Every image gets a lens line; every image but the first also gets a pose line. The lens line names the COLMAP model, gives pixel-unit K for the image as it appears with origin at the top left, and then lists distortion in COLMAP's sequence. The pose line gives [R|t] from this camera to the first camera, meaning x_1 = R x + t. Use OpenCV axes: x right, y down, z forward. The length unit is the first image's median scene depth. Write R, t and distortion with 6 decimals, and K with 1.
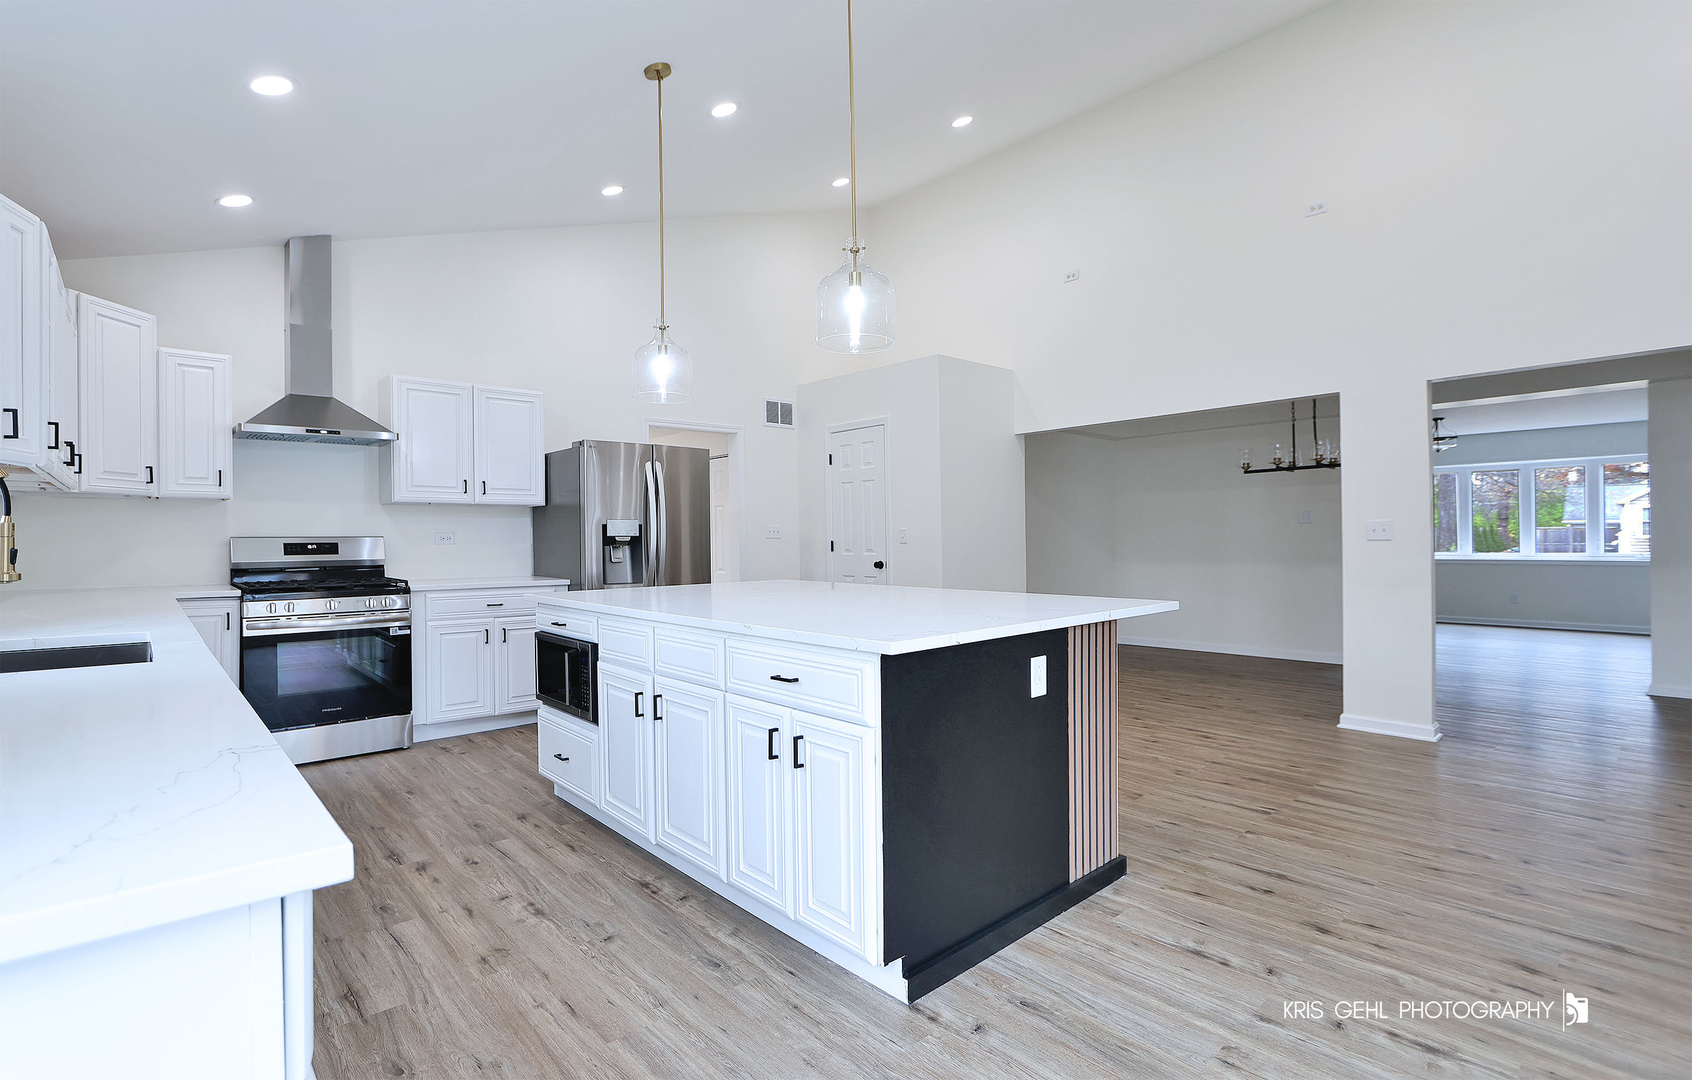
lens RADIAL K [[762.2, 0, 838.9], [0, 762.2, 539.7], [0, 0, 1]] dist [-0.009931, -0.000391]
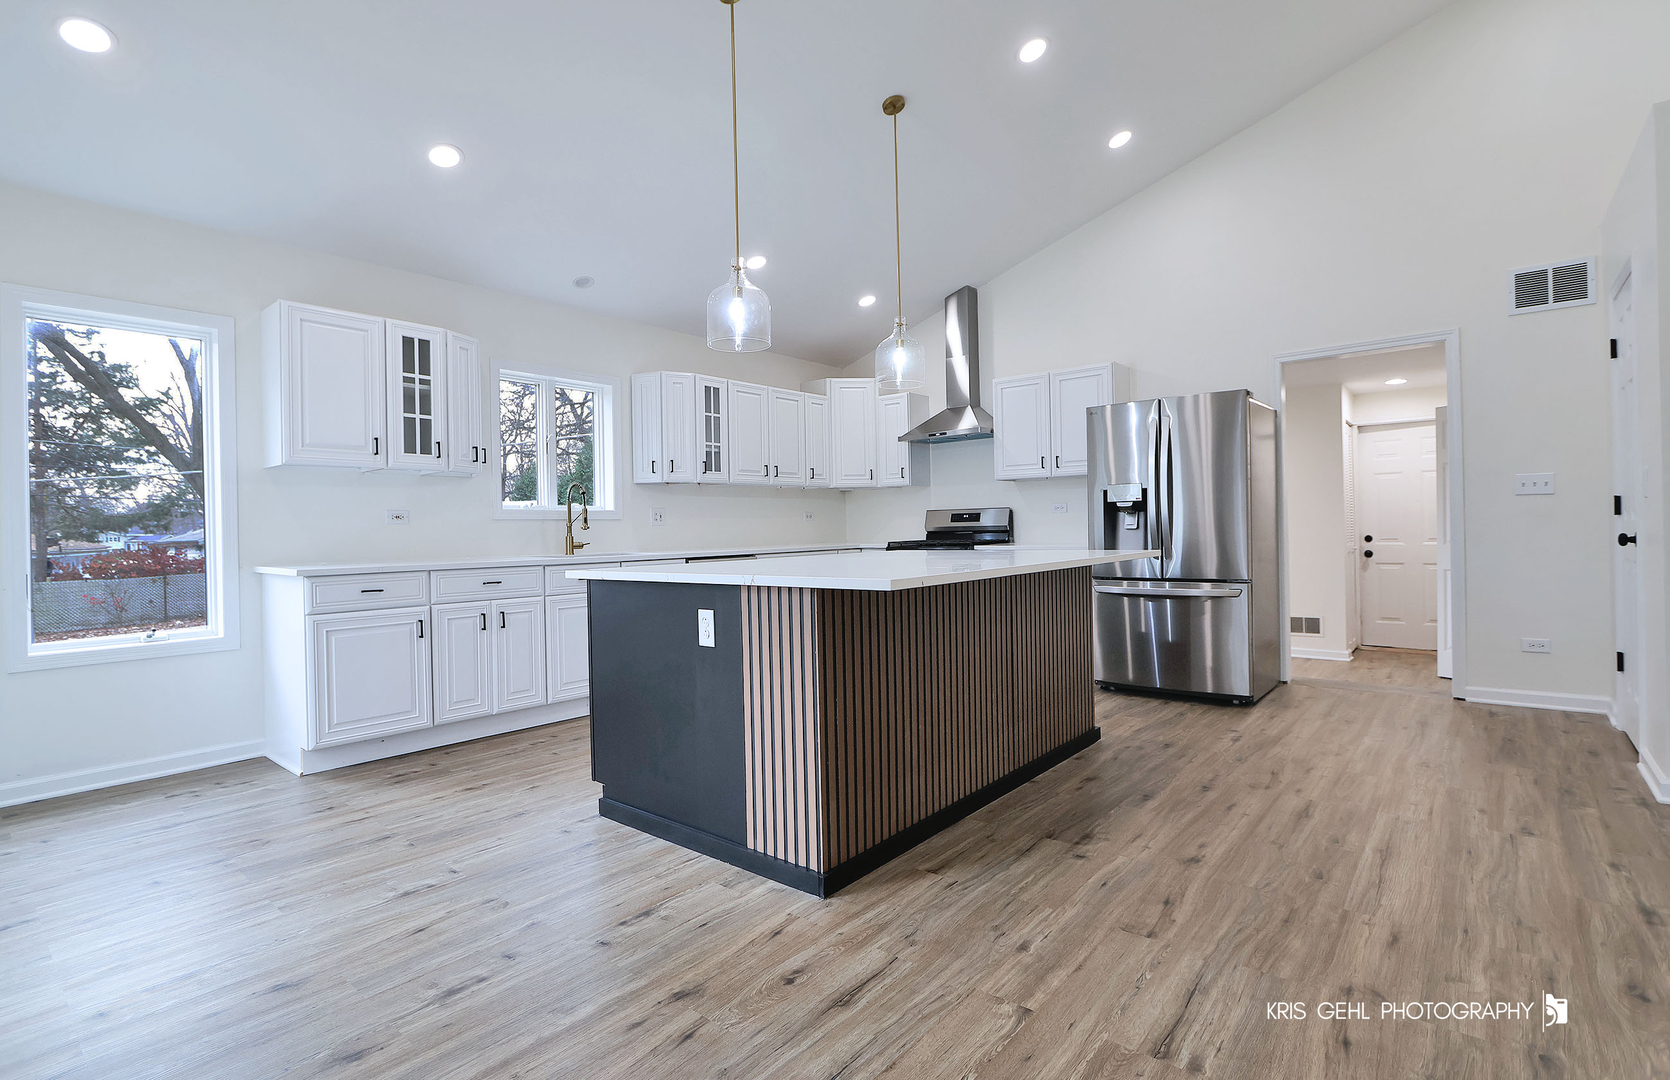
lens RADIAL K [[790.9, 0, 785.2], [0, 790.9, 537.1], [0, 0, 1]] dist [-0.017450, 0.000054]
pose [[0.124046, 0.014847, -0.992165, 1.244231], [0.018292, 0.999684, 0.017247, 0.029888], [0.992108, -0.020288, 0.123735, 0.874942]]
